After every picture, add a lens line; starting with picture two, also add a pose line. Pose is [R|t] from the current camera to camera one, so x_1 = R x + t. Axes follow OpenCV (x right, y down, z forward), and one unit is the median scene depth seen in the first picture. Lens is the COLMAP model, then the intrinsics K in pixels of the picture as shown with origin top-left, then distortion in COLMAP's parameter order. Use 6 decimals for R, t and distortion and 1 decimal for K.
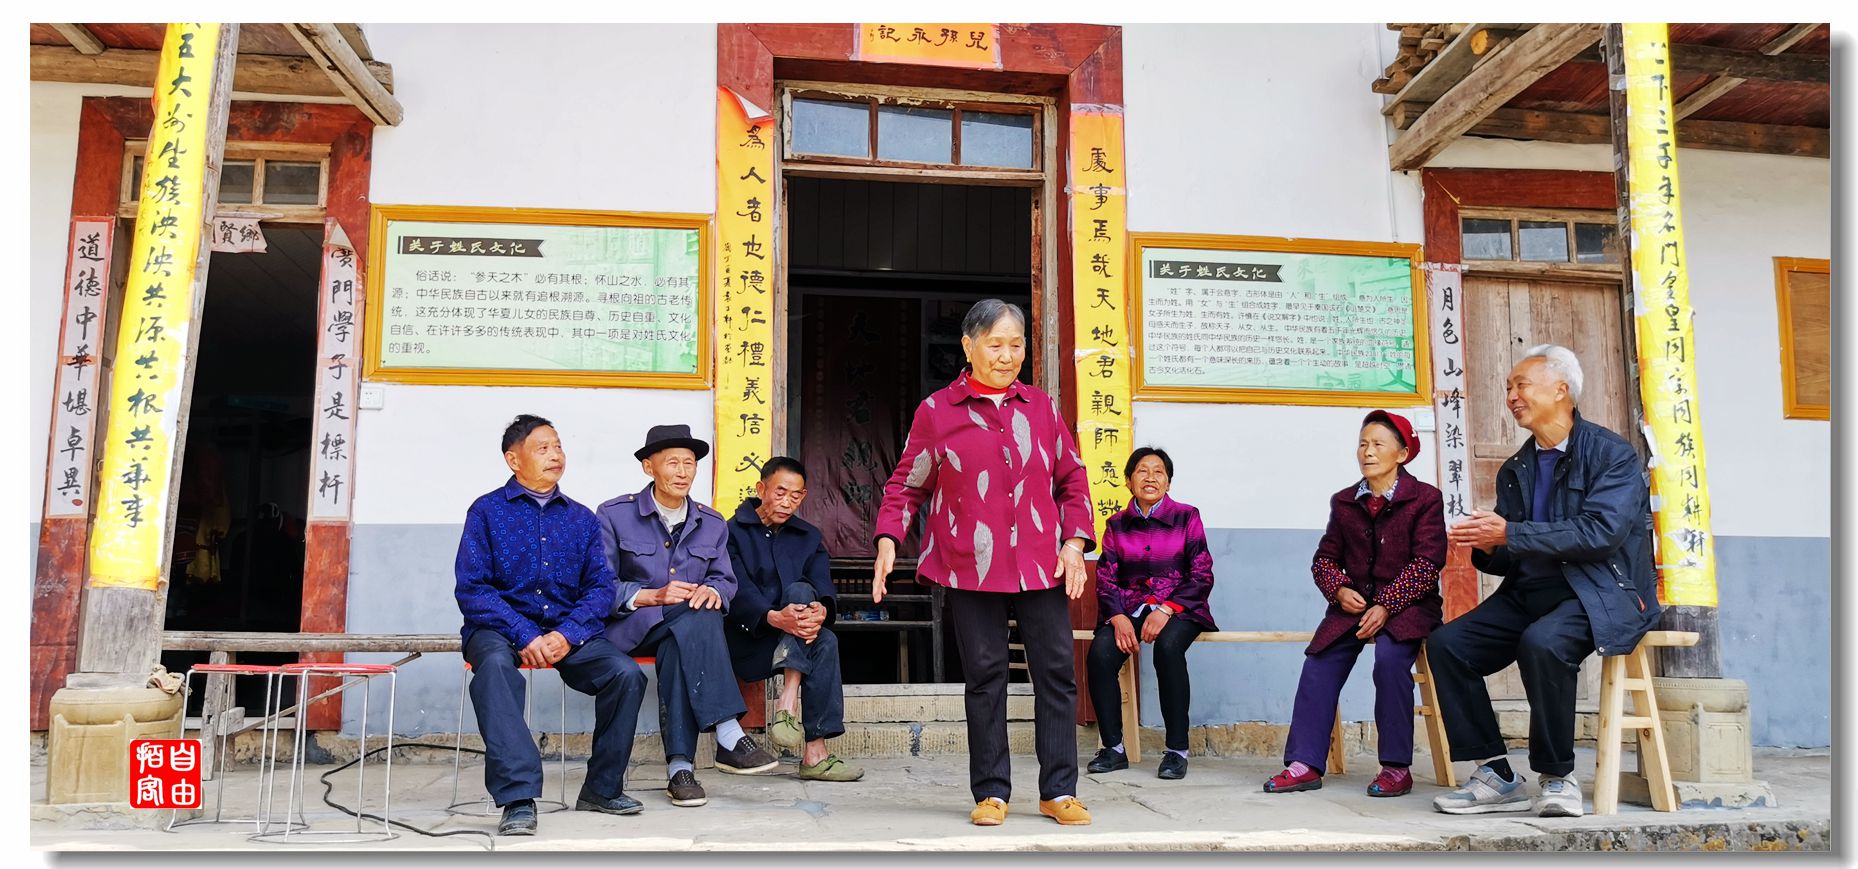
lens RADIAL K [[1371.8, 0, 928.9], [0, 1371.8, 455.5], [0, 0, 1]] dist [0.042298, -0.135948]
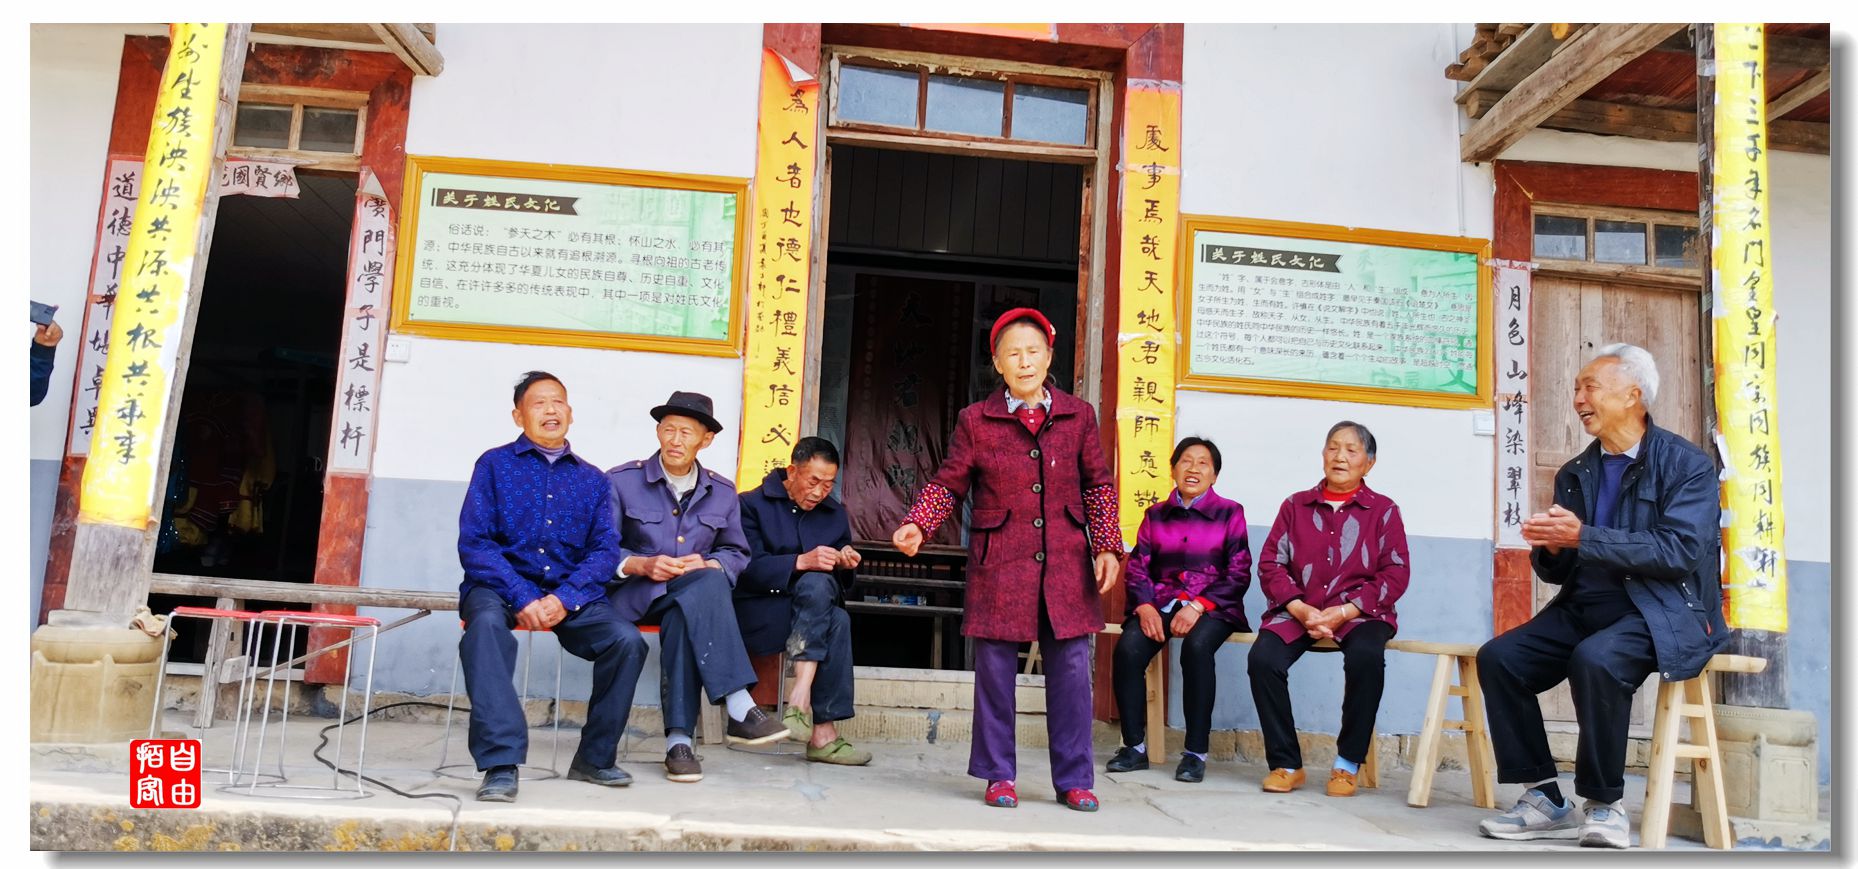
lens RADIAL K [[1366.8, 0, 930.1], [0, 1366.8, 454.0], [0, 0, 1]] dist [0.031870, -0.098240]
pose [[0.997871, 0.047148, -0.045062, 0.022375], [-0.046939, 0.998882, 0.005672, 0.008447], [0.045279, -0.003545, 0.998968, 0.036463]]
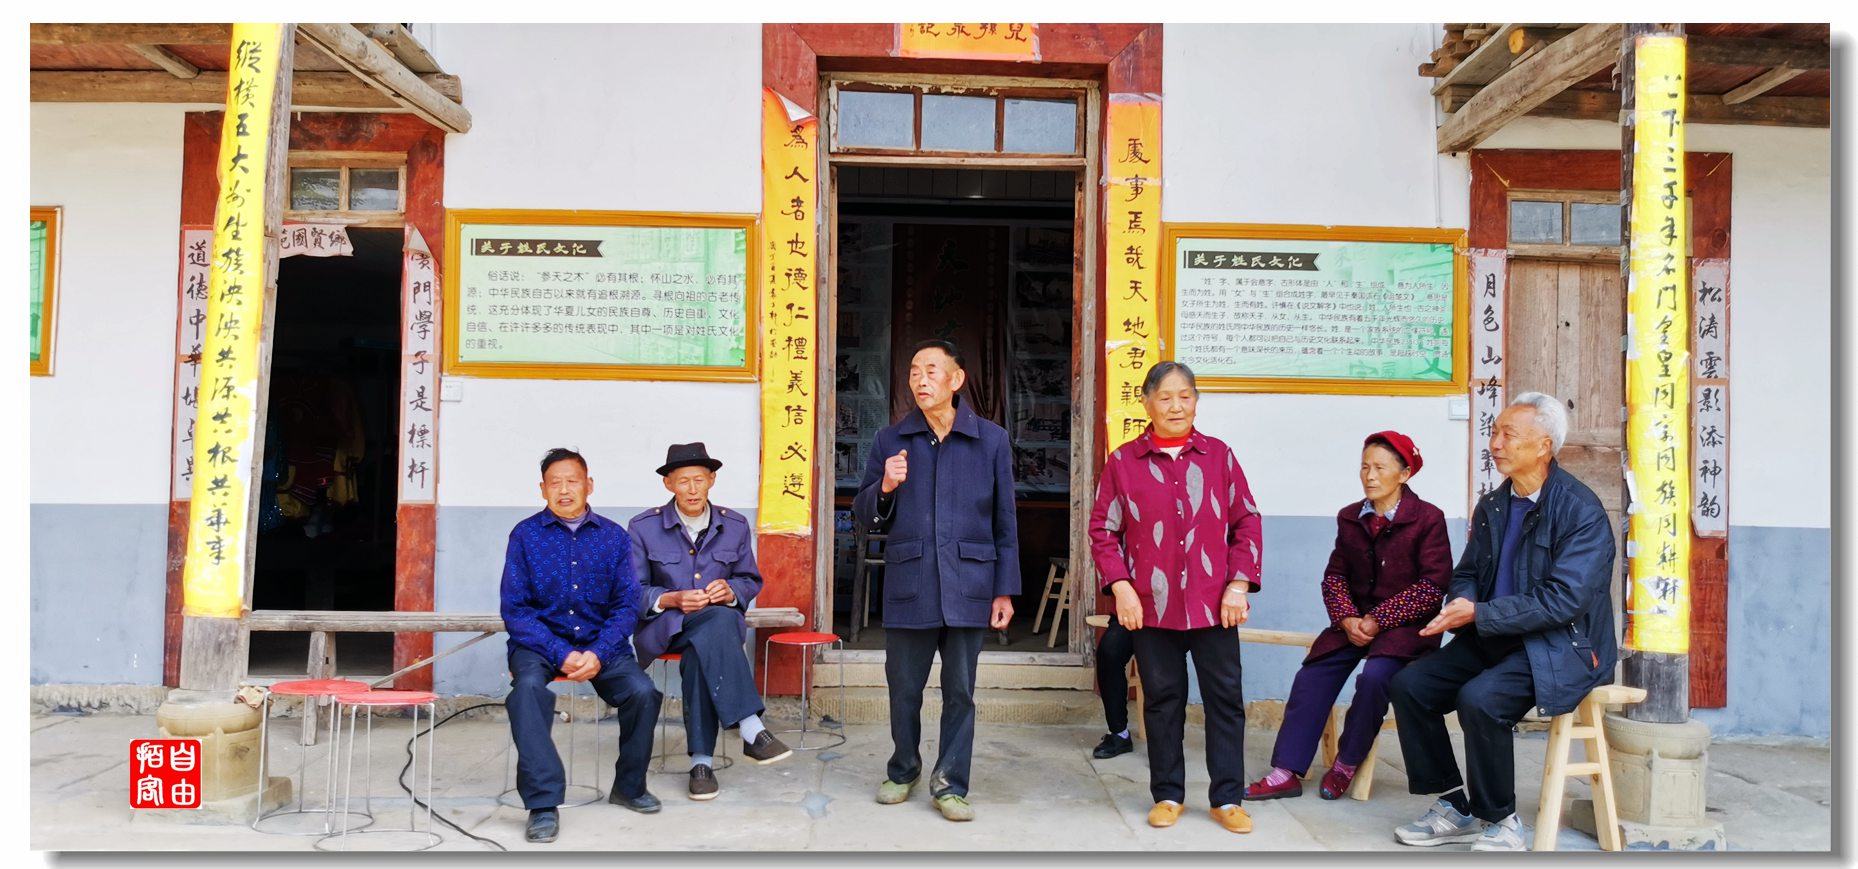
lens RADIAL K [[1362.0, 0, 929.4], [0, 1362.0, 458.7], [0, 0, 1]] dist [0.056926, -0.146571]
pose [[0.993889, 0.013458, -0.109564, 0.091465], [-0.000991, 0.993588, 0.113056, -0.109687], [0.110383, -0.112257, 0.987529, -0.039244]]
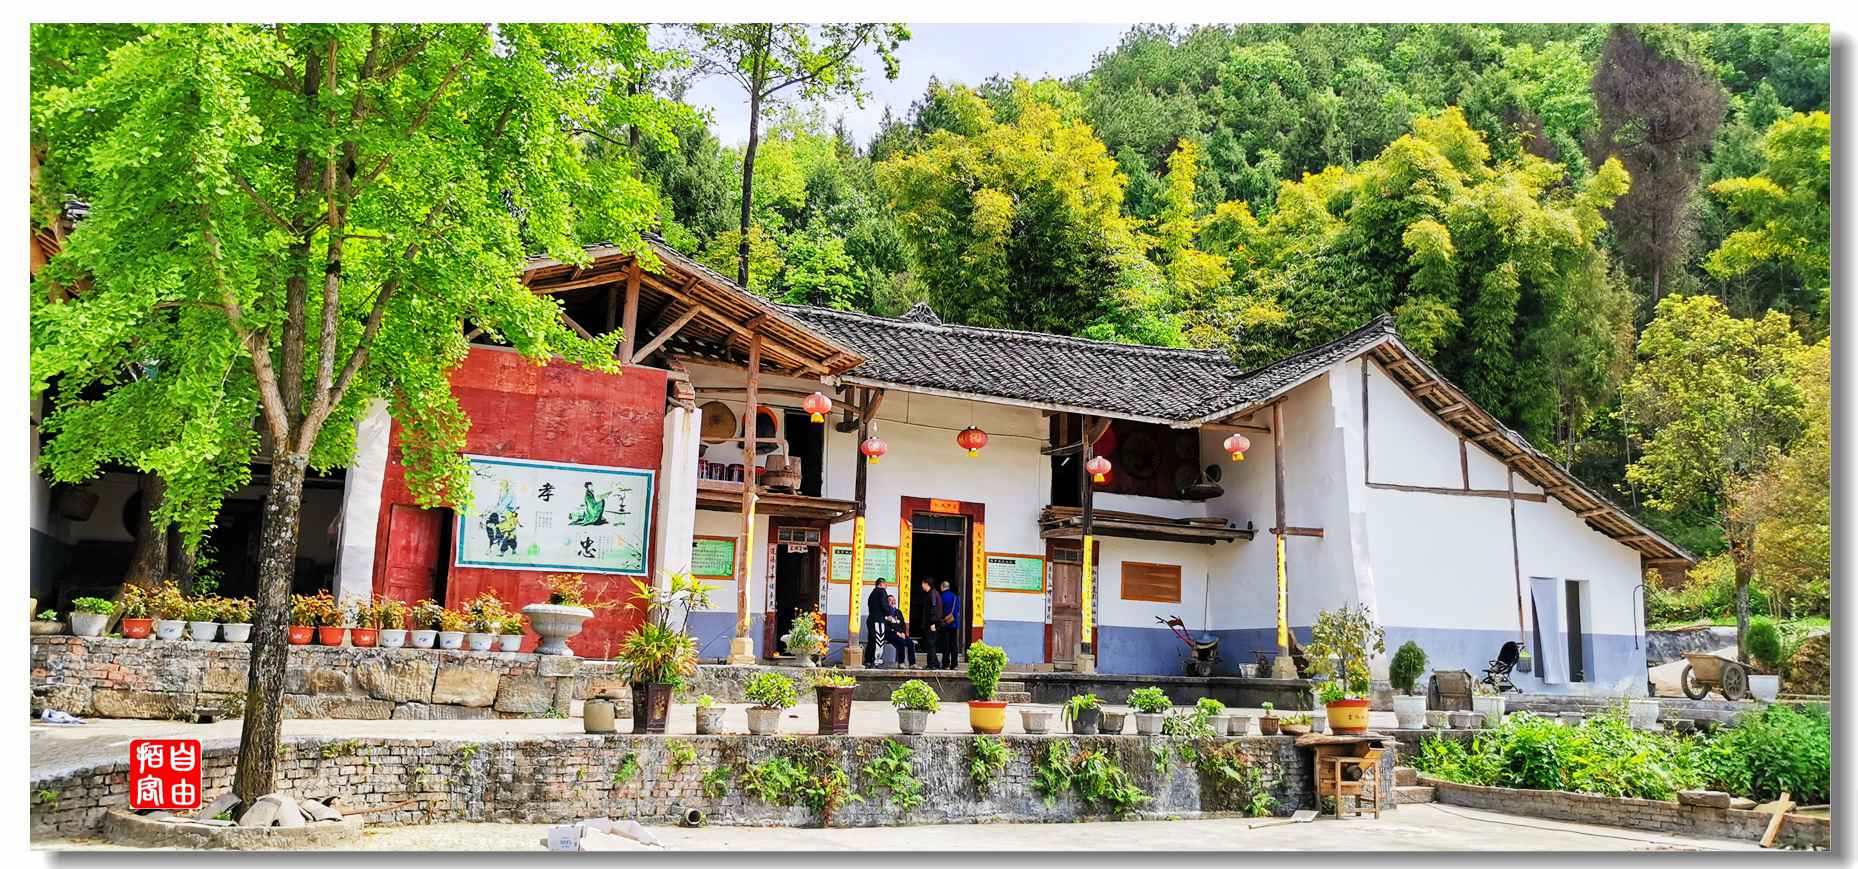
lens RADIAL K [[1362.0, 0, 929.4], [0, 1362.0, 458.7], [0, 0, 1]] dist [0.056926, -0.146571]
pose [[0.957892, 0.066686, 0.279276, -1.359453], [-0.069494, 0.997582, 0.000154, -0.480849], [-0.278590, -0.019555, 0.960211, -3.382673]]
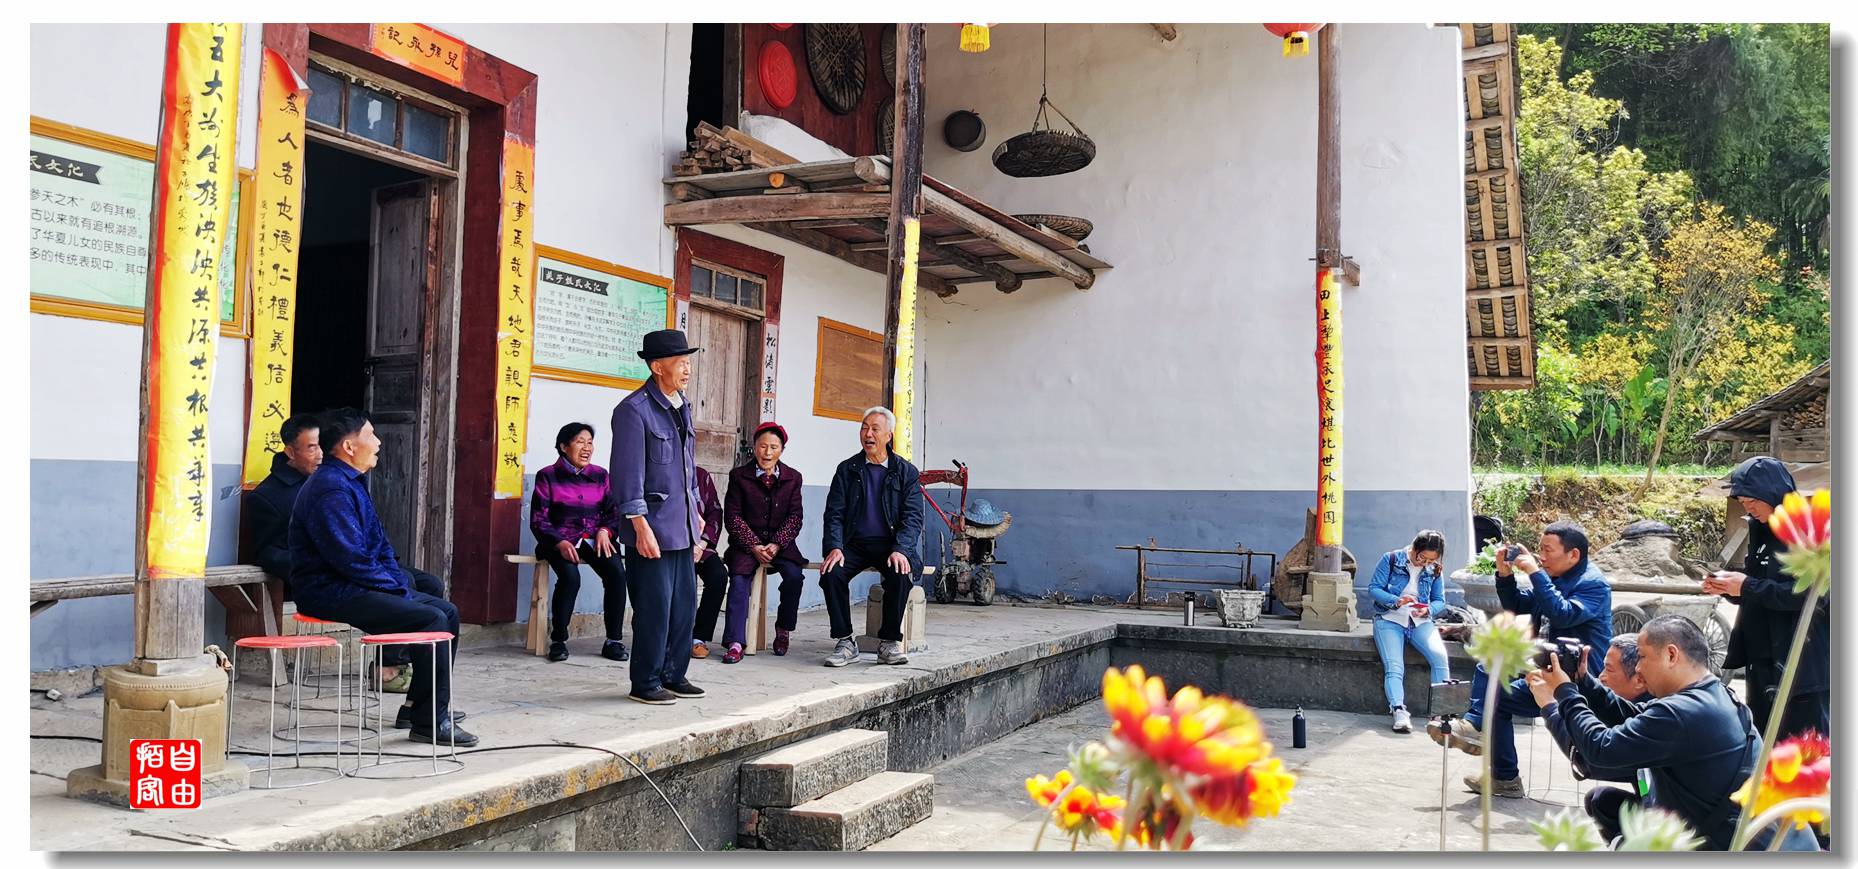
lens RADIAL K [[1371.8, 0, 928.9], [0, 1371.8, 455.5], [0, 0, 1]] dist [0.042298, -0.135948]
pose [[0.536219, 0.037406, 0.843250, -0.775496], [-0.145075, 0.988235, 0.048415, -0.087468], [-0.831518, -0.148296, 0.535337, -0.026206]]
